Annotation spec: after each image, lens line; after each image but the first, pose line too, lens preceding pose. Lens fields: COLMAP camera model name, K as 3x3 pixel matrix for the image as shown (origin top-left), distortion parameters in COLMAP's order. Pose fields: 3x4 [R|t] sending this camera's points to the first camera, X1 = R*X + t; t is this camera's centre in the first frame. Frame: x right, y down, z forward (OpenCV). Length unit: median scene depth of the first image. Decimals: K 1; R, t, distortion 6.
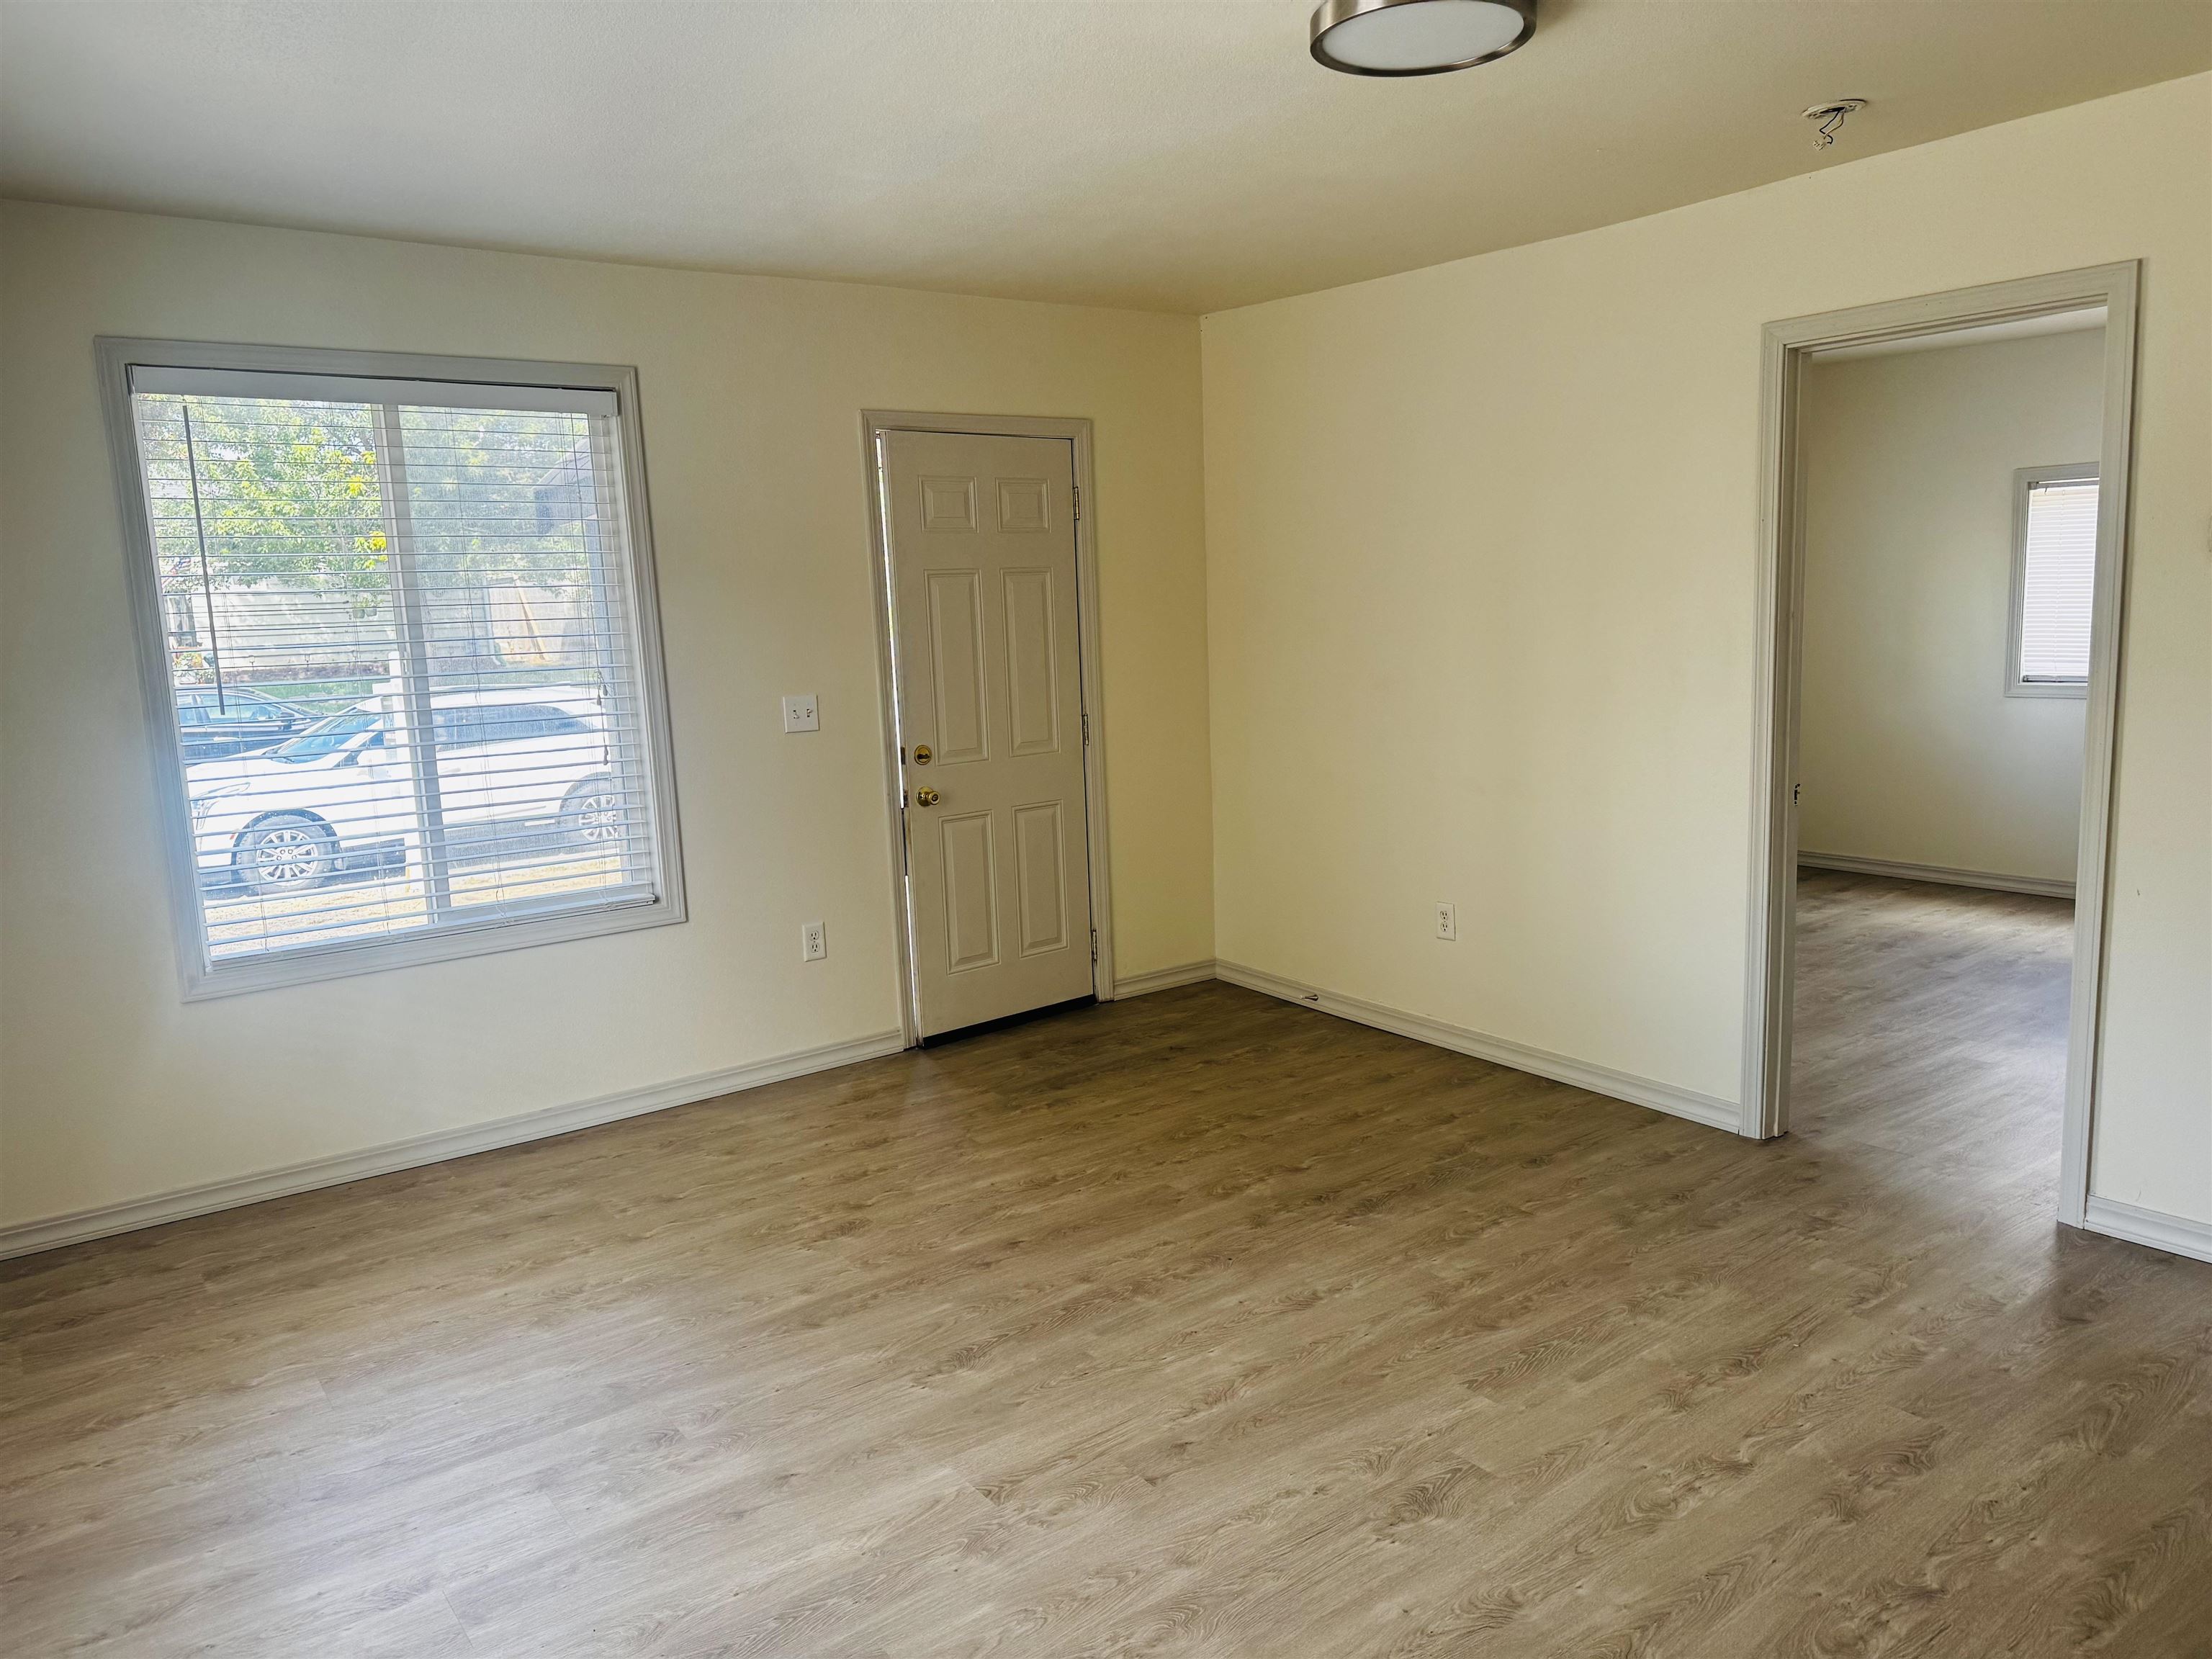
lens RADIAL K [[1541.9, 0, 1163.1], [0, 1541.9, 829.3], [0, 0, 1]] dist [0.163913, -0.155025]
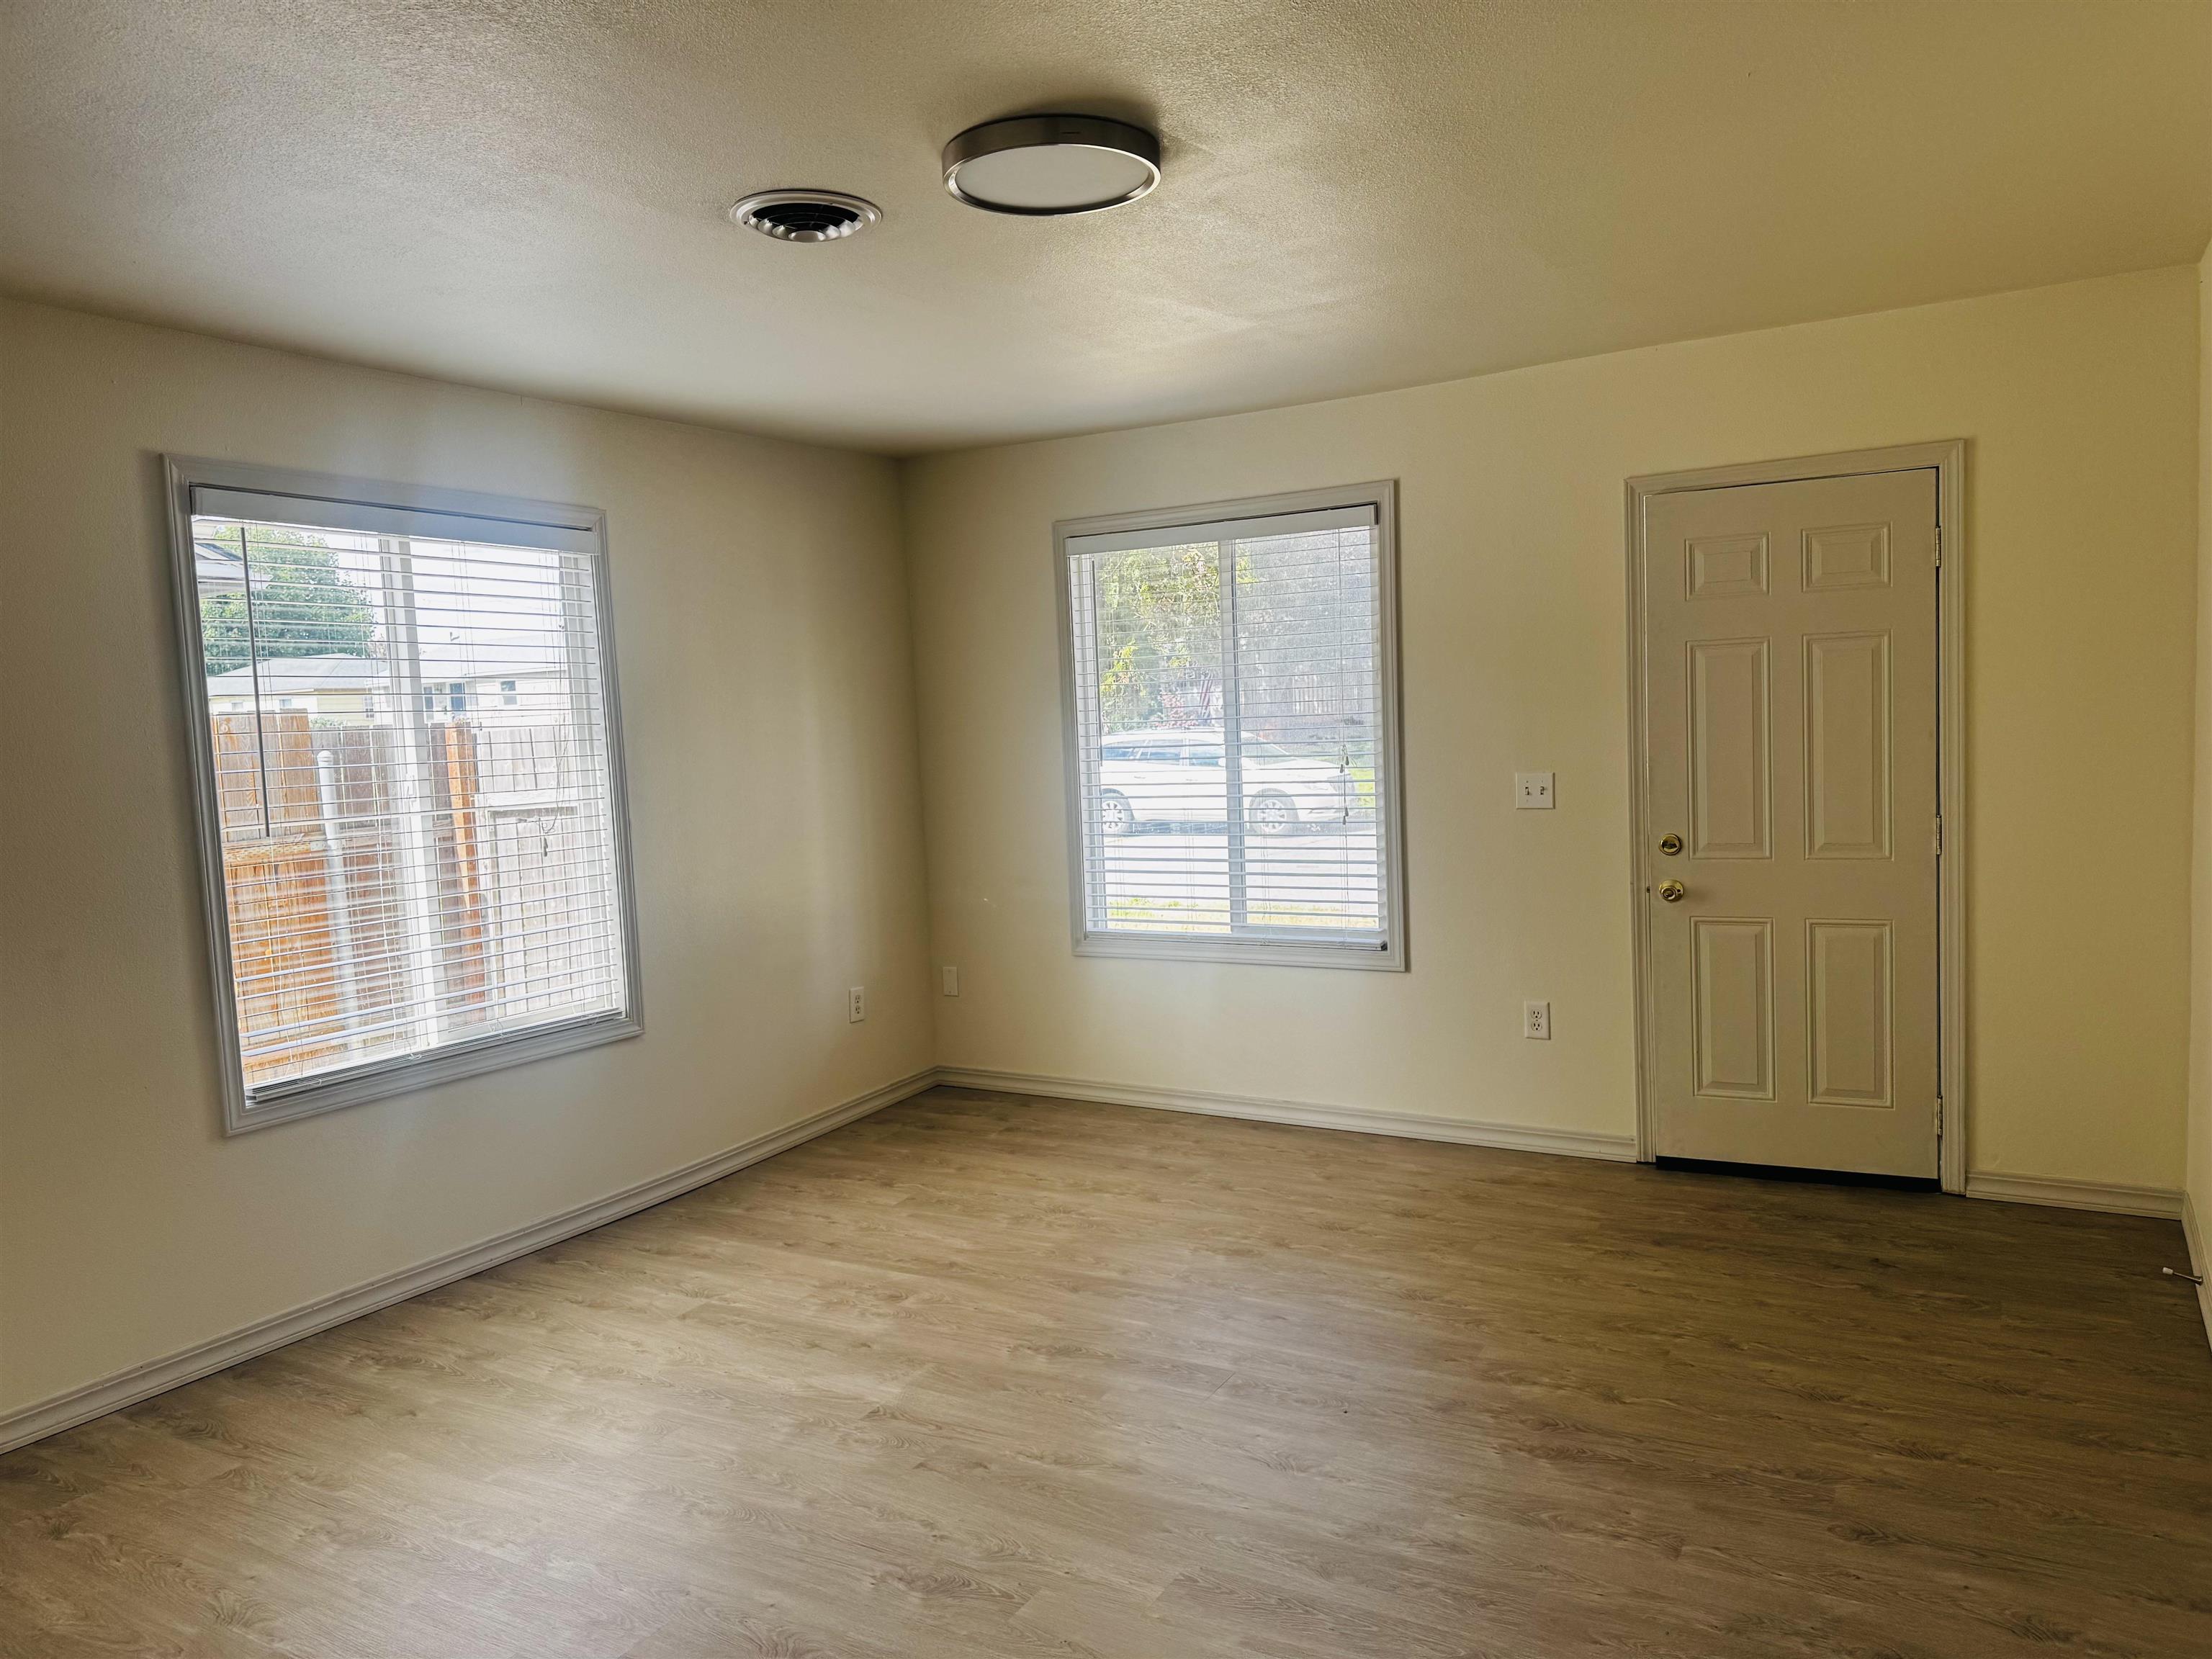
lens RADIAL K [[1603.6, 0, 1106.0], [0, 1603.6, 829.5], [0, 0, 1]] dist [0.168047, -0.247692]
pose [[0.387785, 0.094766, -0.916866, 0.681827], [-0.109367, 0.992405, 0.056317, -0.085910], [0.915239, 0.078436, 0.395204, 0.371101]]
